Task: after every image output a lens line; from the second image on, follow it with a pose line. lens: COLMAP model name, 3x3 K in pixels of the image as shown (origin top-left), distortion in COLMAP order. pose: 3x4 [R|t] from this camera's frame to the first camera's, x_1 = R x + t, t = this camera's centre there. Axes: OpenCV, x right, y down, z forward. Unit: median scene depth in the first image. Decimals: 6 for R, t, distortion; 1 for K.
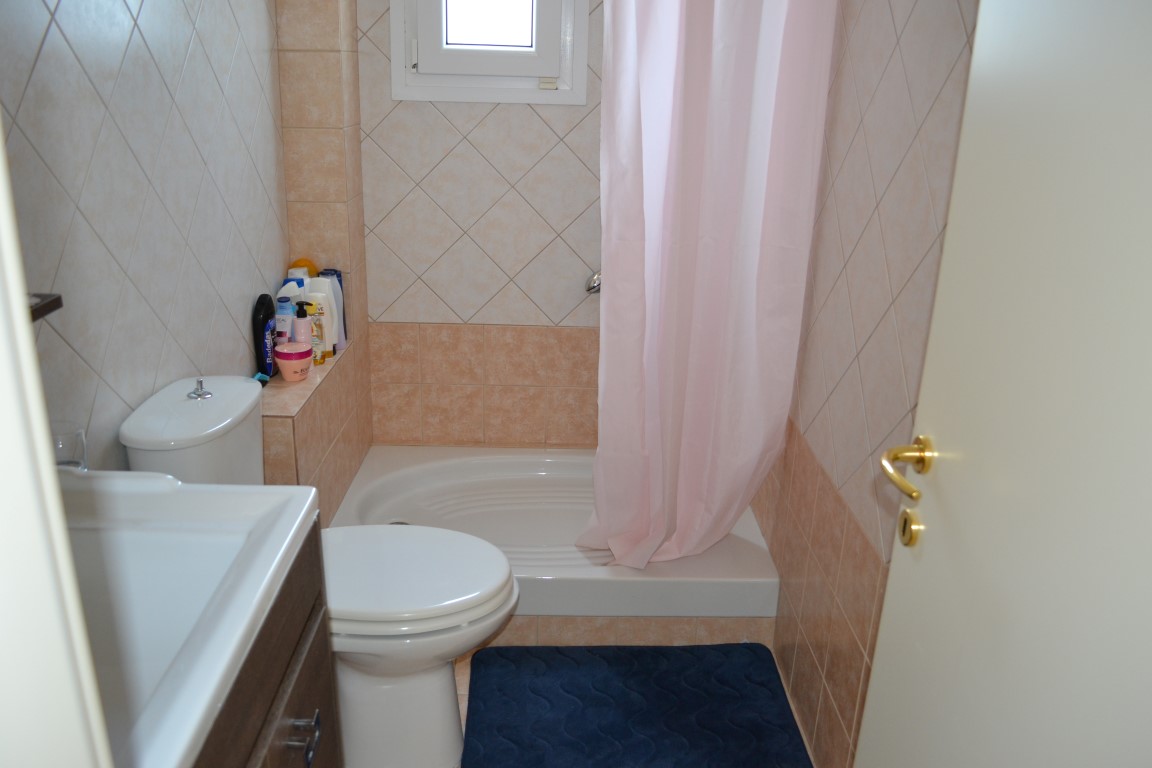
lens RADIAL K [[930.3, 0, 573.6], [0, 930.3, 382.8], [0, 0, 1]] dist [-0.078990, -0.005599]
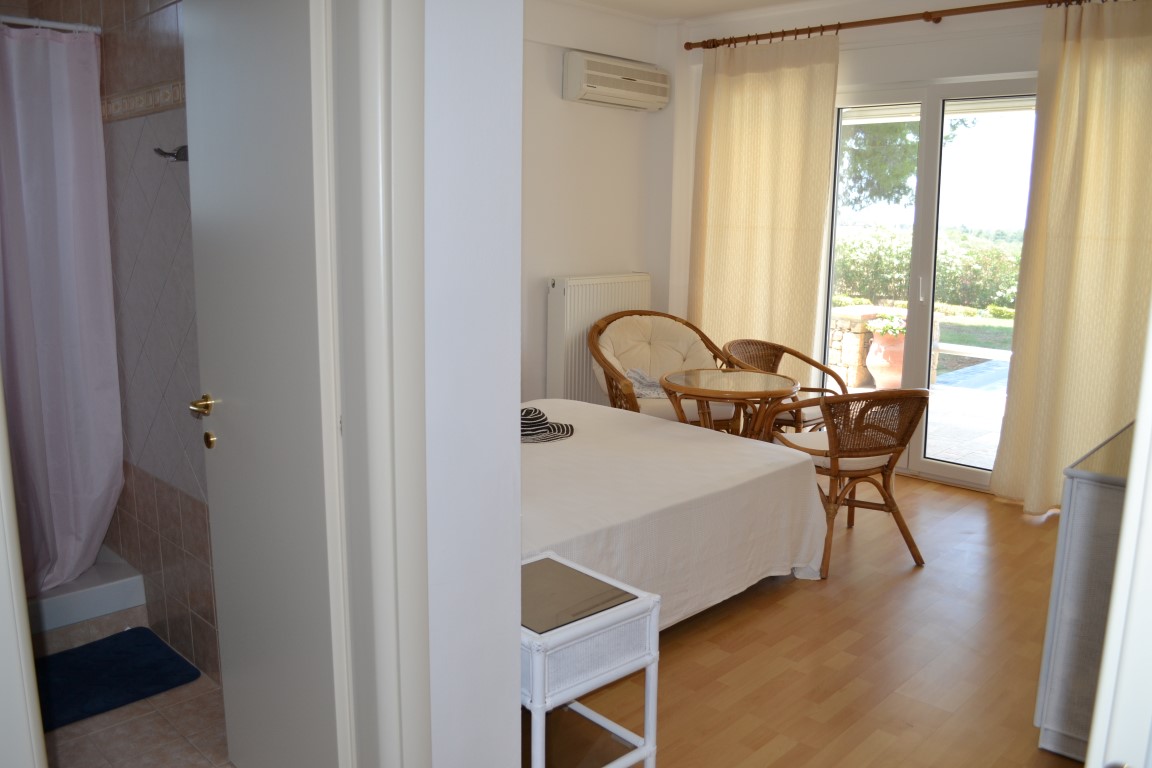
lens RADIAL K [[930.3, 0, 573.1], [0, 930.3, 384.4], [0, 0, 1]] dist [-0.078990, -0.005599]
pose [[0.718995, -0.155994, 0.677282, -0.227117], [0.238508, 0.970689, -0.029625, 0.145128], [-0.652809, 0.182837, 0.735126, -0.575601]]
